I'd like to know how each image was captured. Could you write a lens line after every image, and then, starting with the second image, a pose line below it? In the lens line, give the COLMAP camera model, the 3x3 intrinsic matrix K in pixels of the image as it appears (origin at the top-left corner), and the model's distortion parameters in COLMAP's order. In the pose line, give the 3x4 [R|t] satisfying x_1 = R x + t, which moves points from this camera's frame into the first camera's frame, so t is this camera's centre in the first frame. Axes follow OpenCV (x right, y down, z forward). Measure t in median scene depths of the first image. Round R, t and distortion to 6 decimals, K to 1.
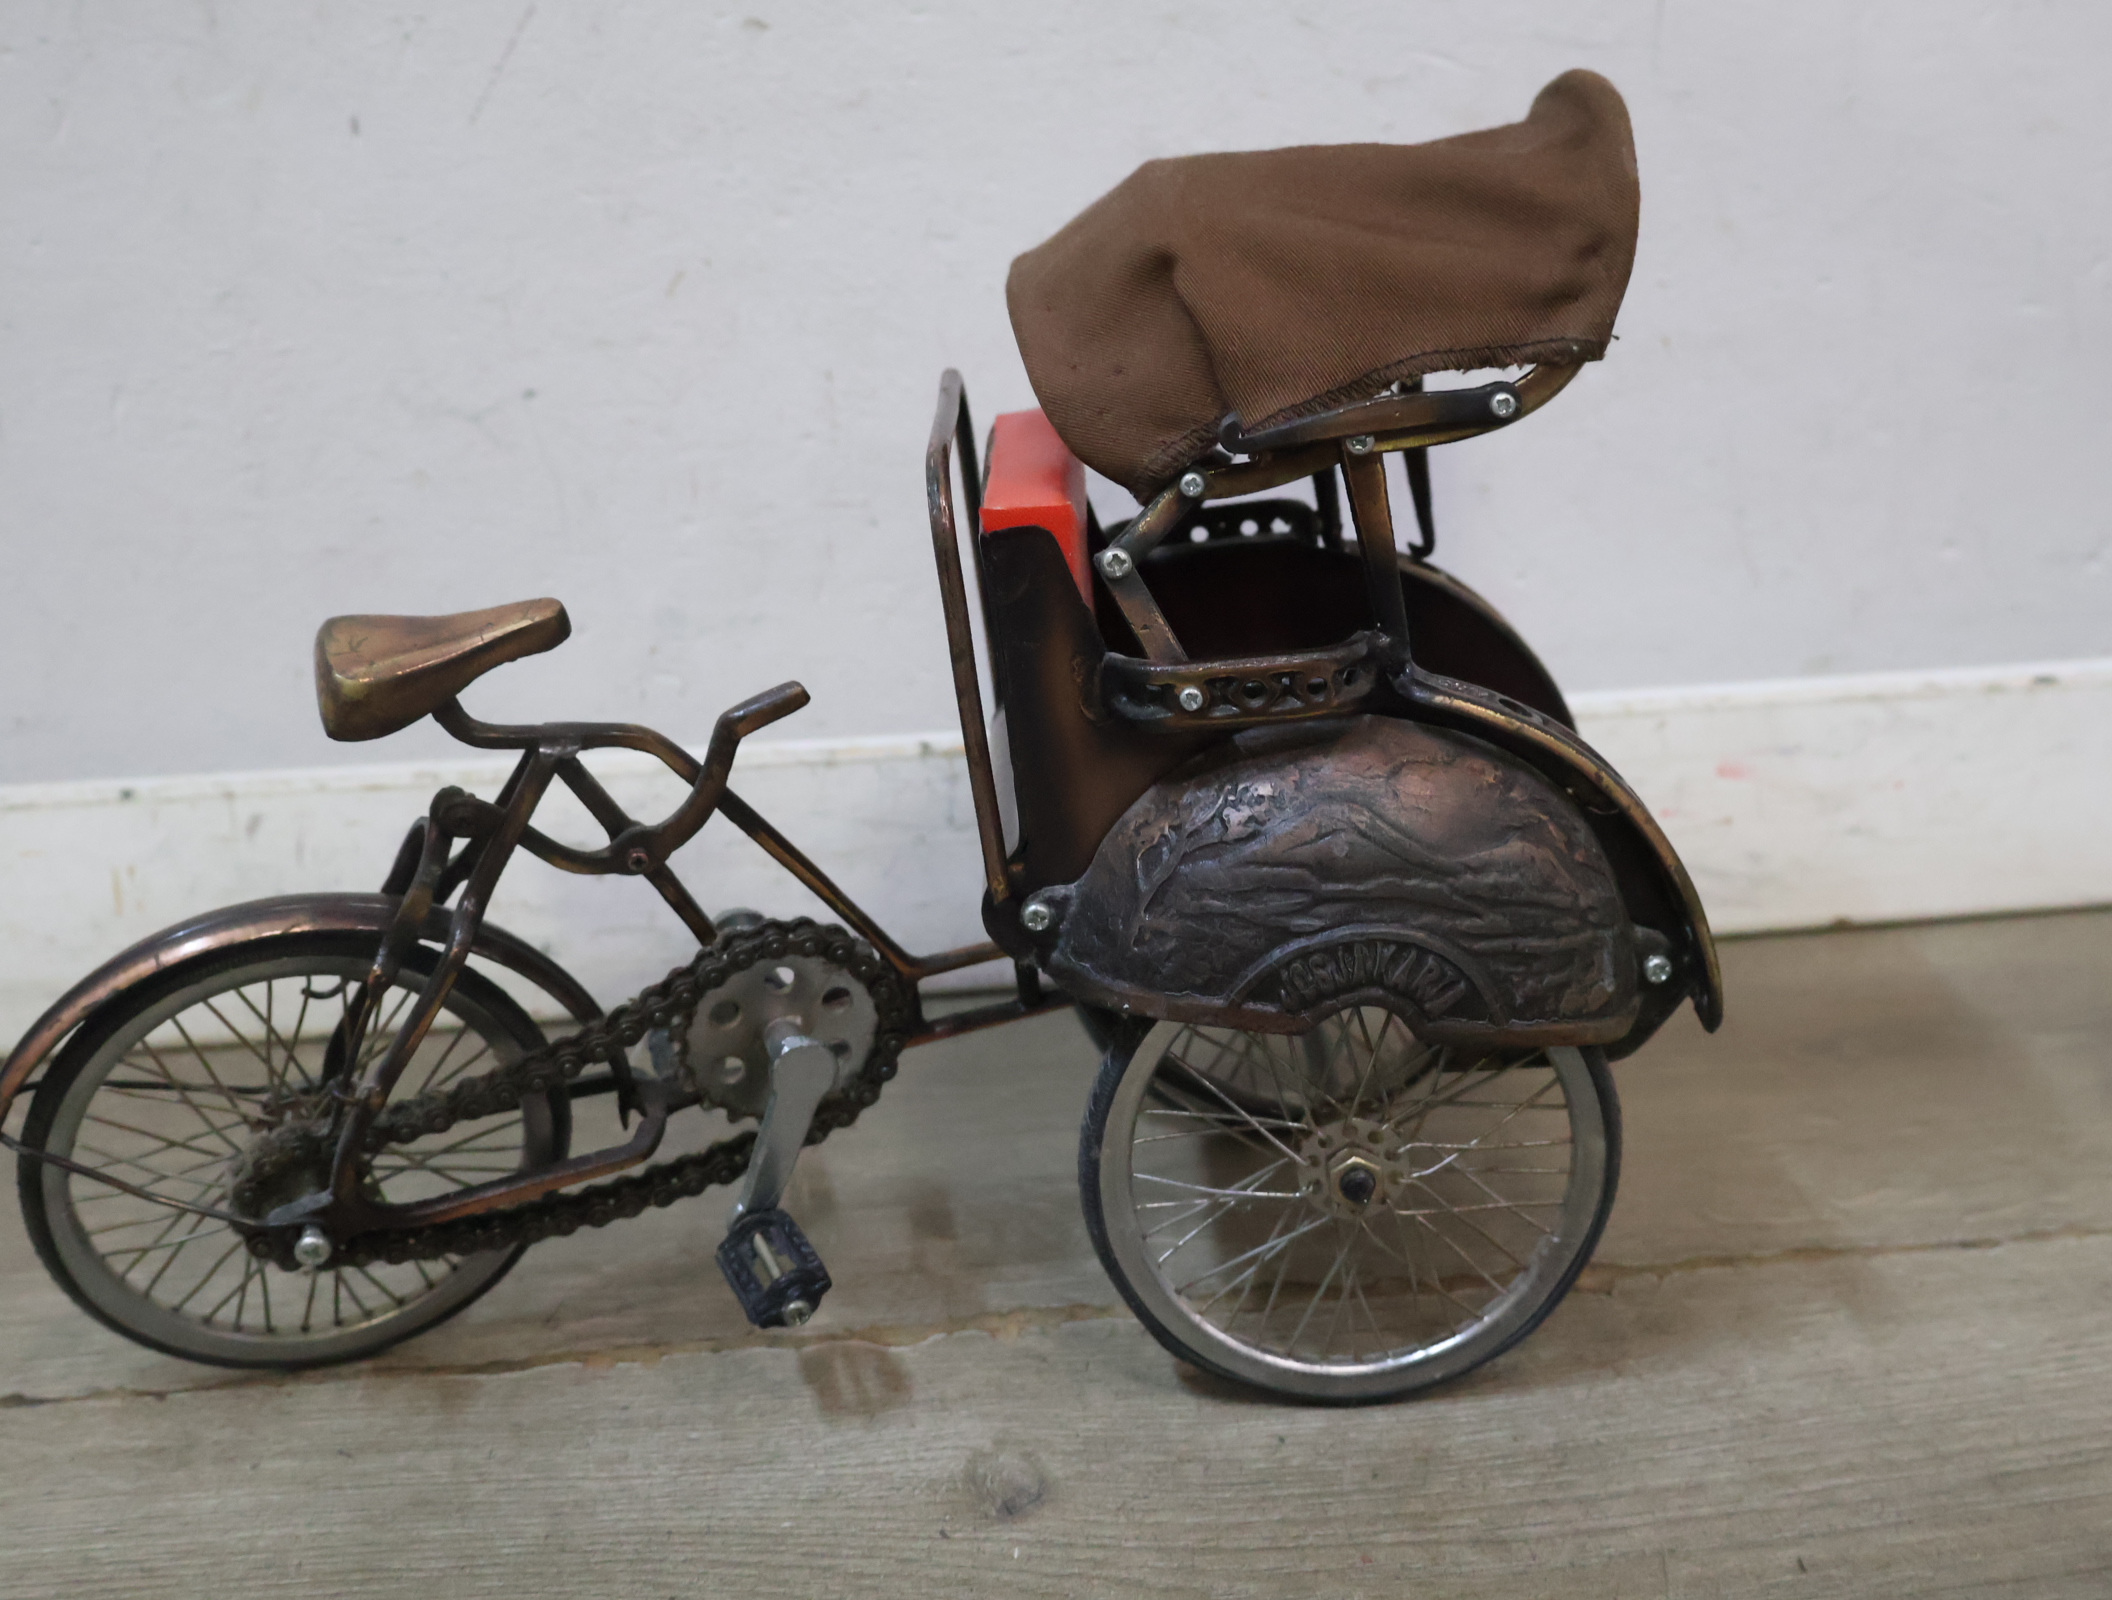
lens RADIAL K [[2654.1, 0, 1048.2], [0, 2654.1, 793.3], [0, 0, 1]] dist [0.004207, 0.000000]
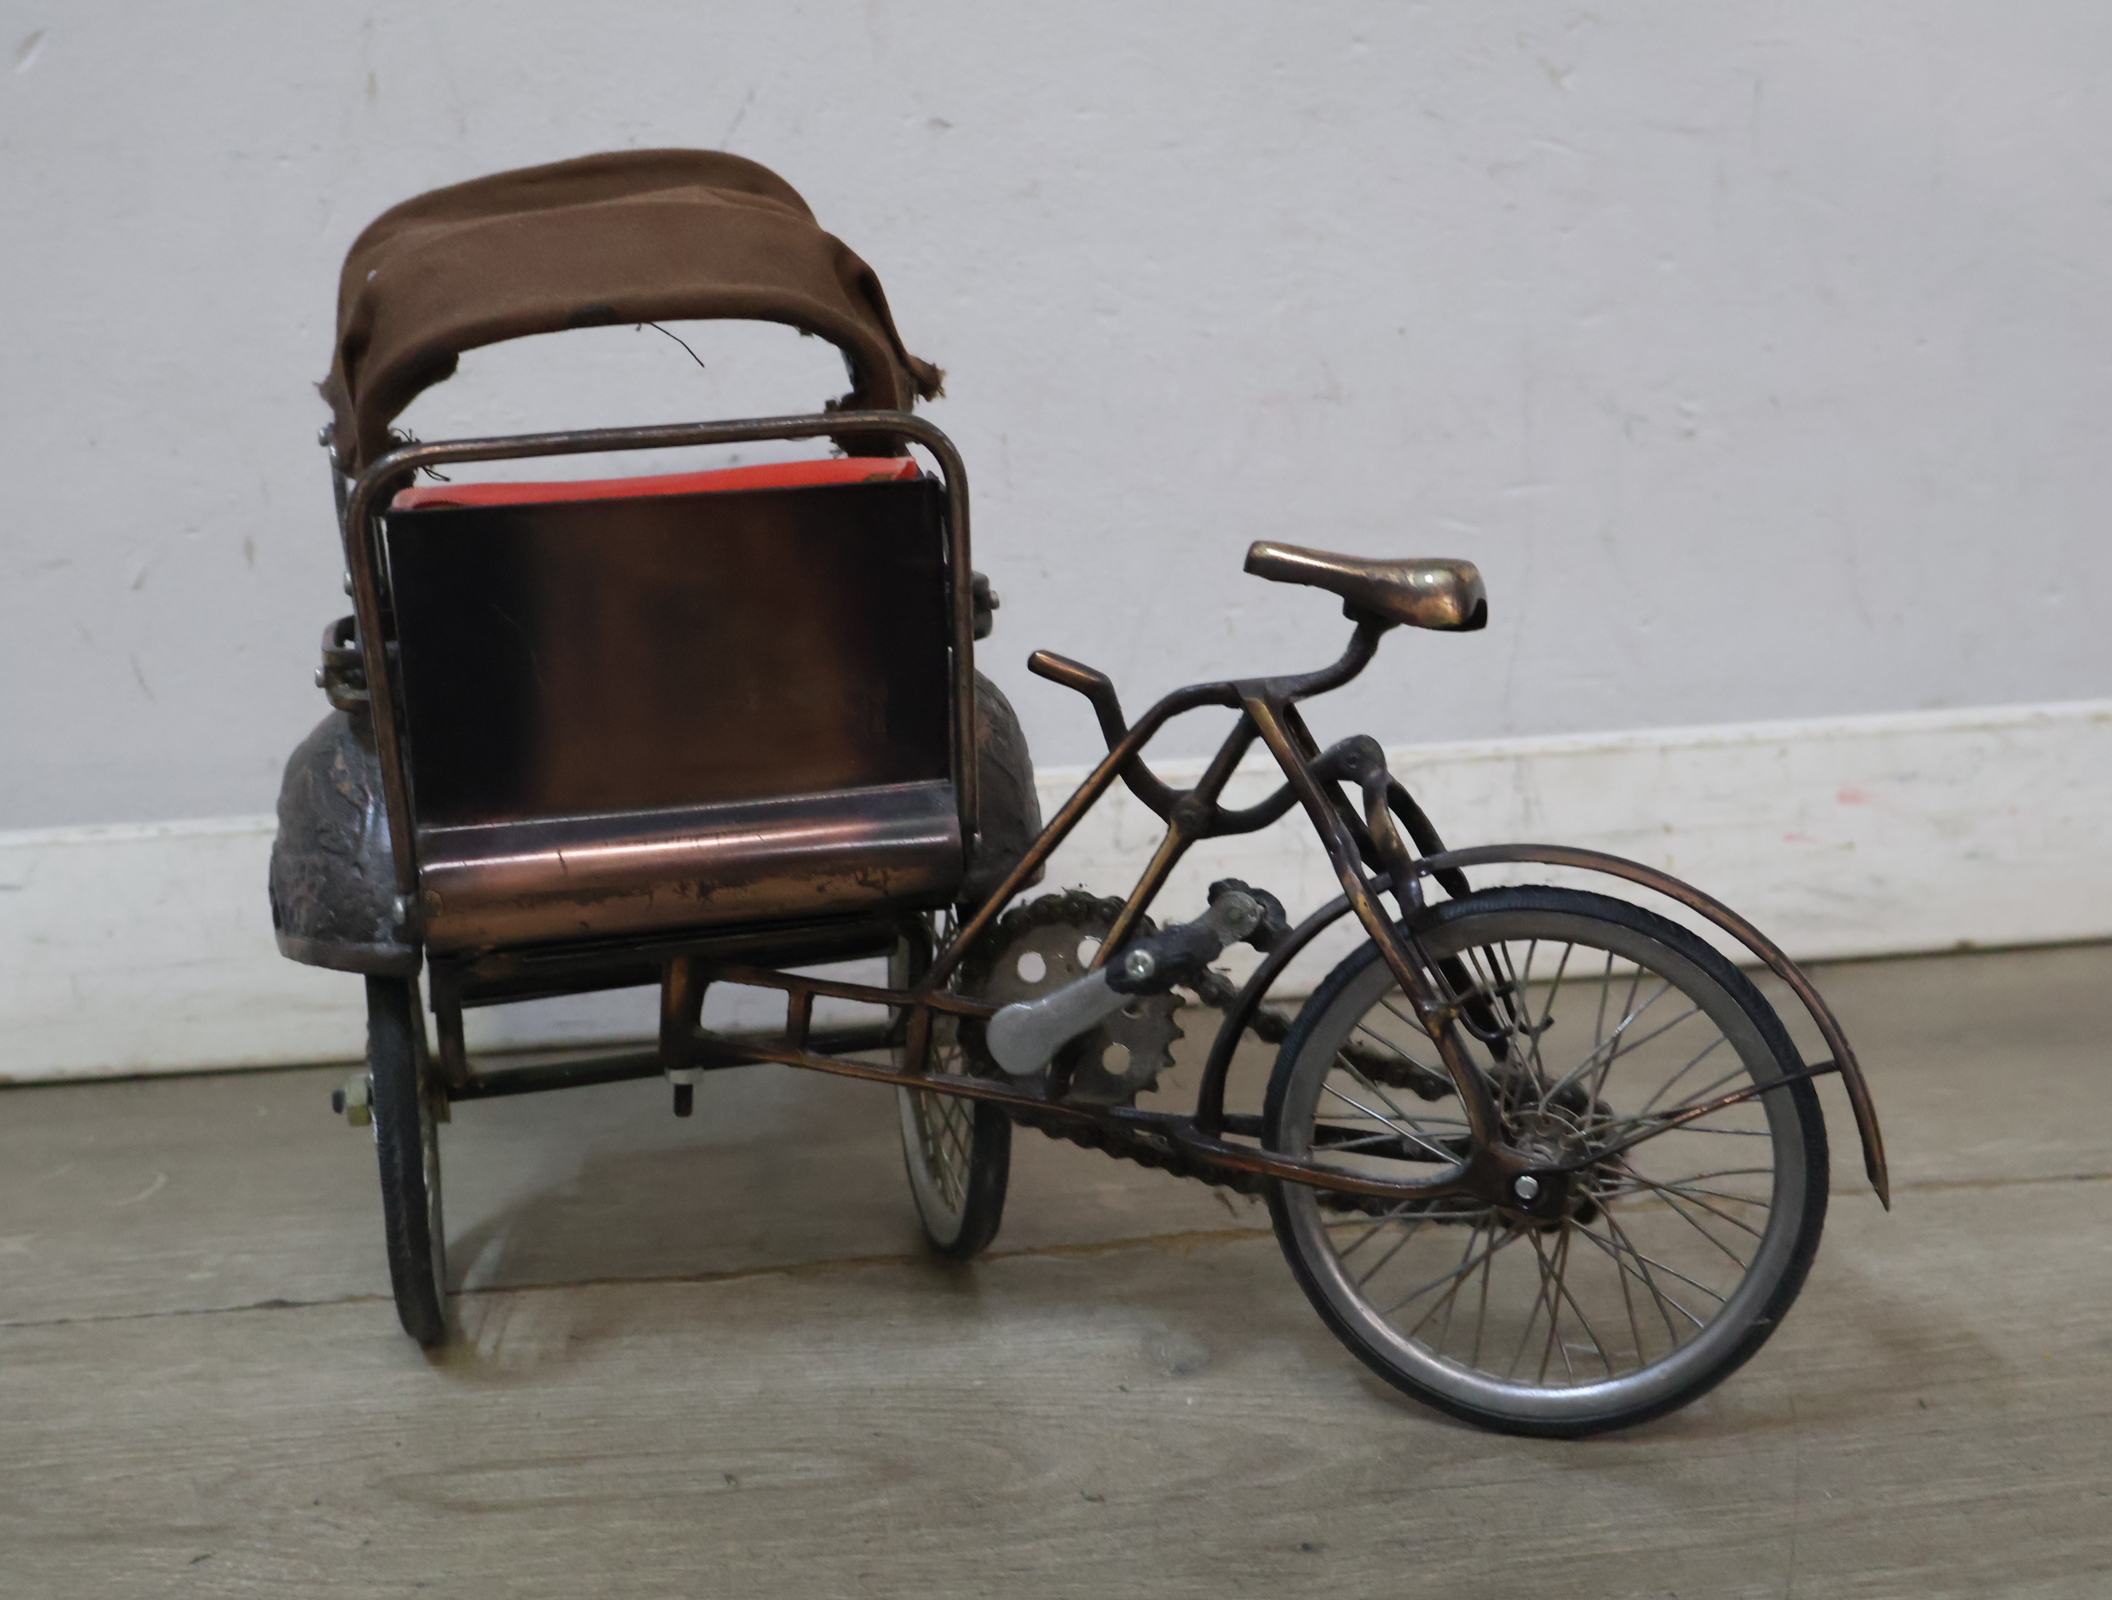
lens RADIAL K [[2654.1, 0, 1057.4], [0, 2654.1, 797.1], [0, 0, 1]] dist [0.004207, 0.000000]
pose [[0.998510, -0.011702, -0.053298, -0.005190], [0.005893, 0.994146, -0.107880, 0.152808], [0.054248, 0.107406, 0.992734, -0.106132]]
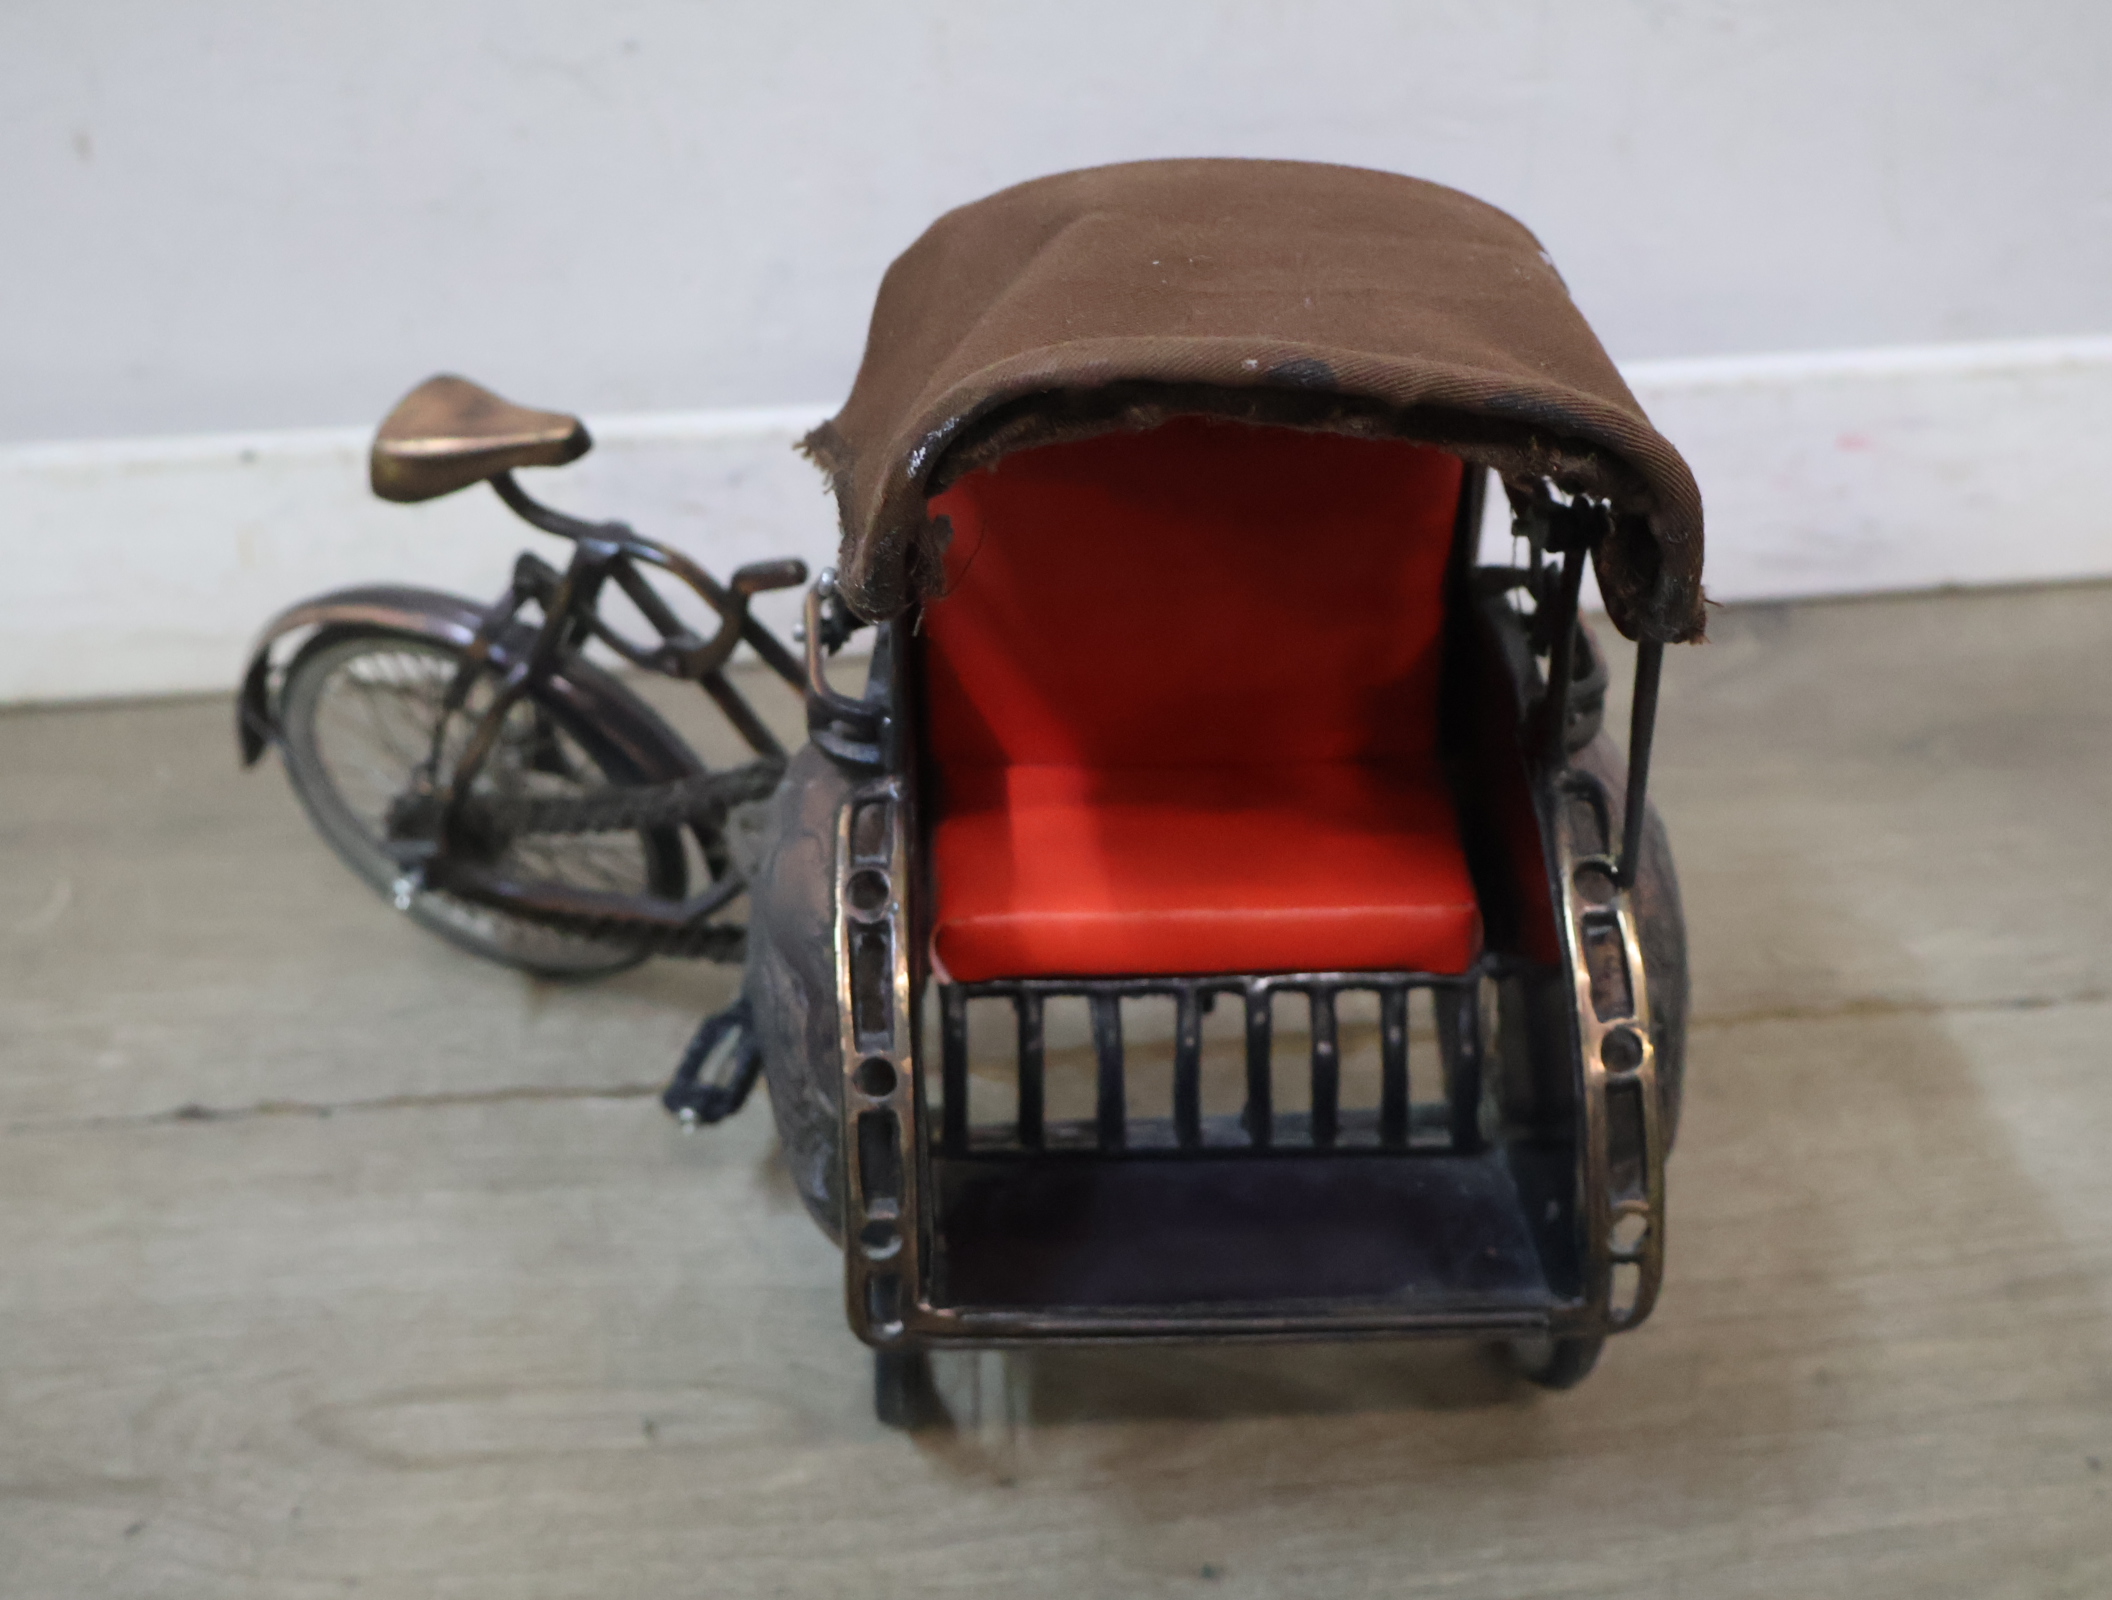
lens RADIAL K [[2654.1, 0, 1047.3], [0, 2654.1, 804.0], [0, 0, 1]] dist [0.004207, 0.000000]
pose [[0.998844, 0.029809, -0.037721, -0.000380], [-0.017680, 0.957352, 0.288381, -0.232896], [0.044708, -0.287381, 0.956772, 0.007614]]
